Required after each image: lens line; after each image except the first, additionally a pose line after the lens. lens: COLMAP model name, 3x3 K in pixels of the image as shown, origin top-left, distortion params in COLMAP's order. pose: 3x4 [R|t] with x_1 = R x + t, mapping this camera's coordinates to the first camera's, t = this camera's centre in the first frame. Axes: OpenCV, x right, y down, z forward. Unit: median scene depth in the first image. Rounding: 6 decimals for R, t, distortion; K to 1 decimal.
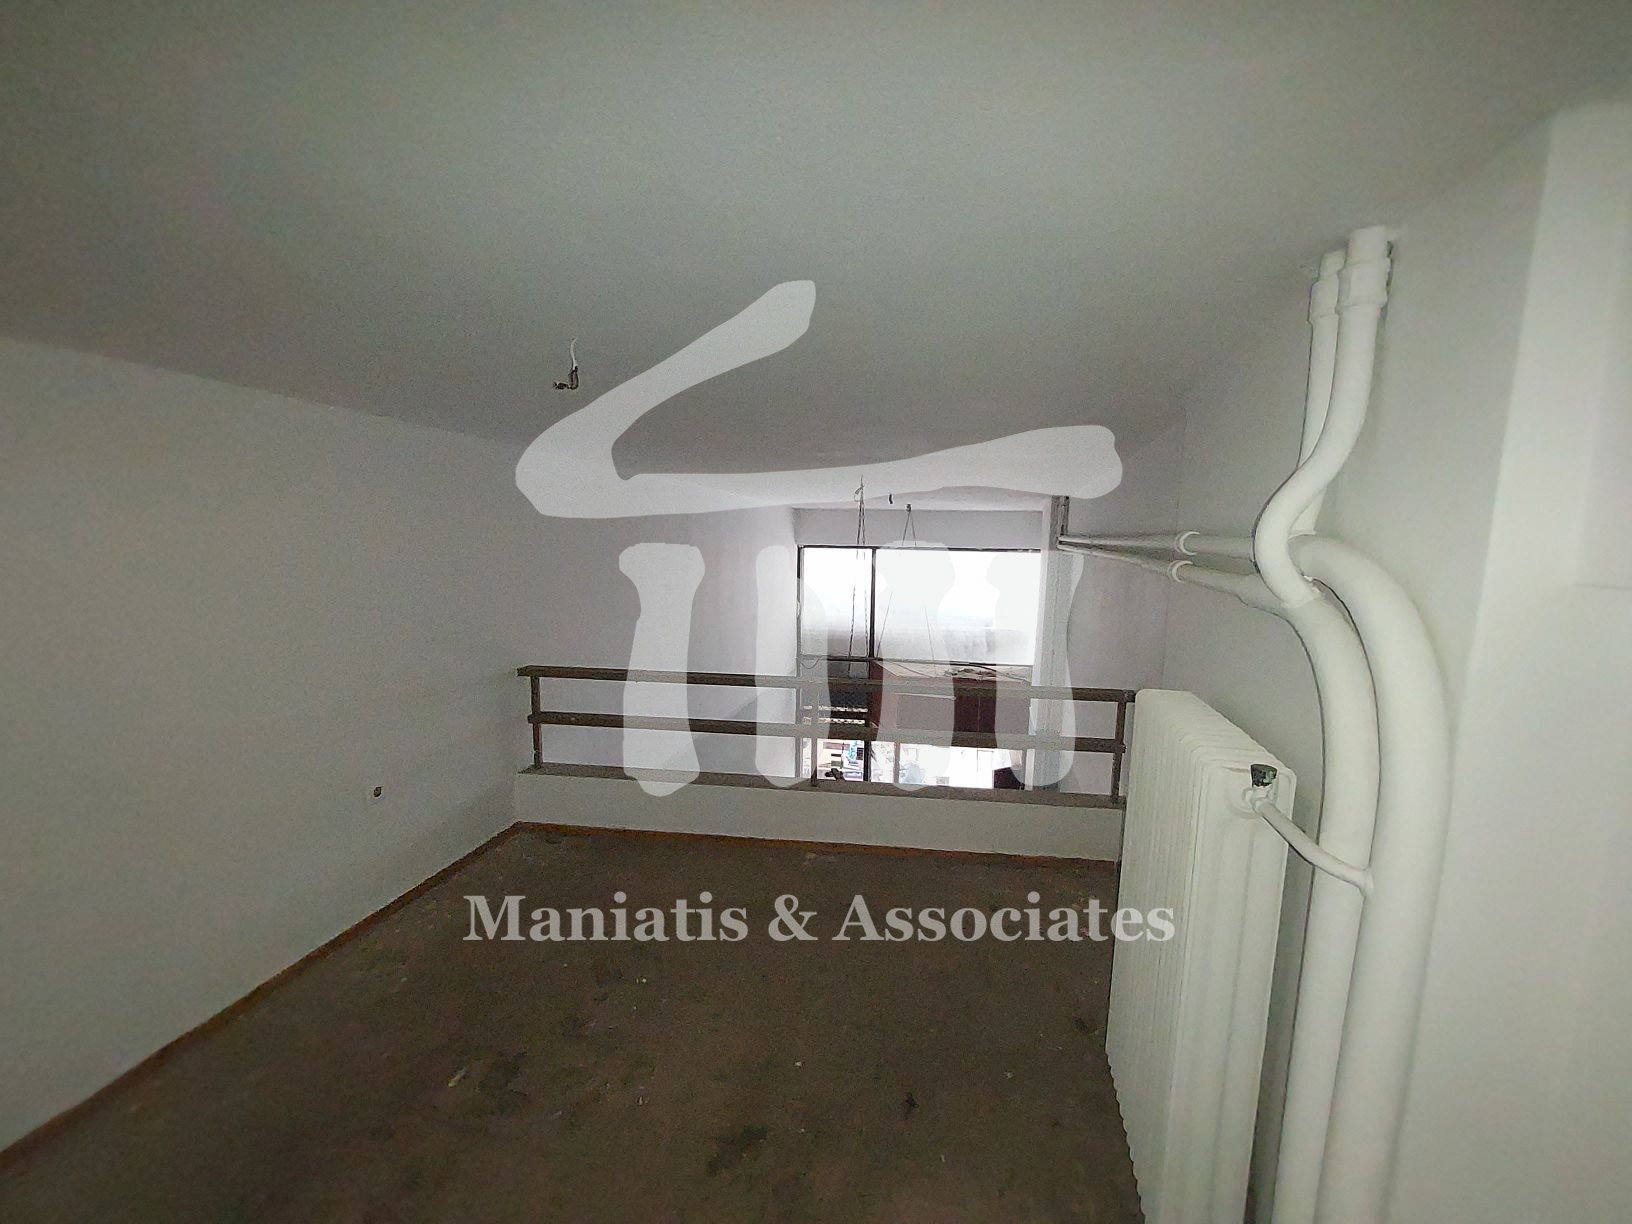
lens RADIAL K [[533.2, 0, 845.7], [0, 533.2, 607.7], [0, 0, 1]] dist [-0.000768, -0.000018]
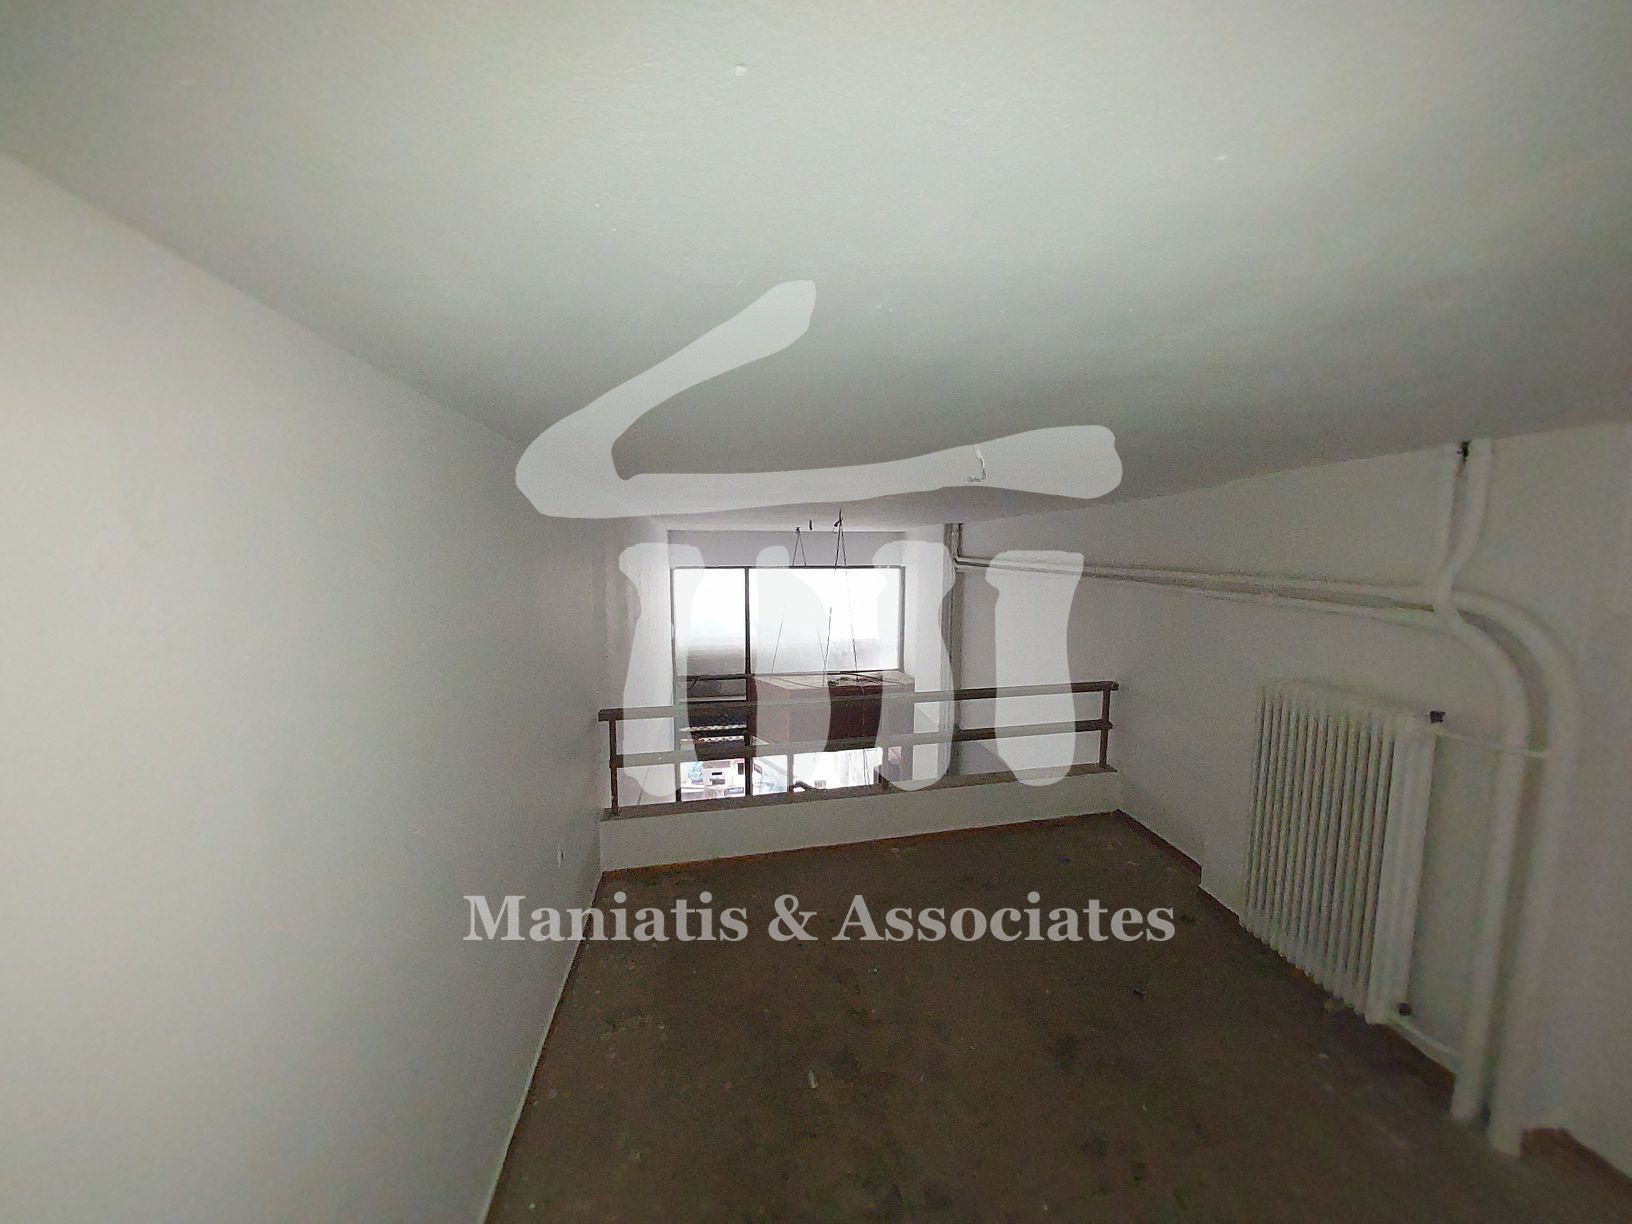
lens RADIAL K [[524.5, 0, 816.0], [0, 524.5, 612.0], [0, 0, 1]] dist [-0.001478, -0.000056]
pose [[0.956475, -0.047467, 0.287927, -0.115060], [0.052514, 0.998572, -0.009826, -0.009269], [-0.287049, 0.024519, 0.957602, -0.008693]]
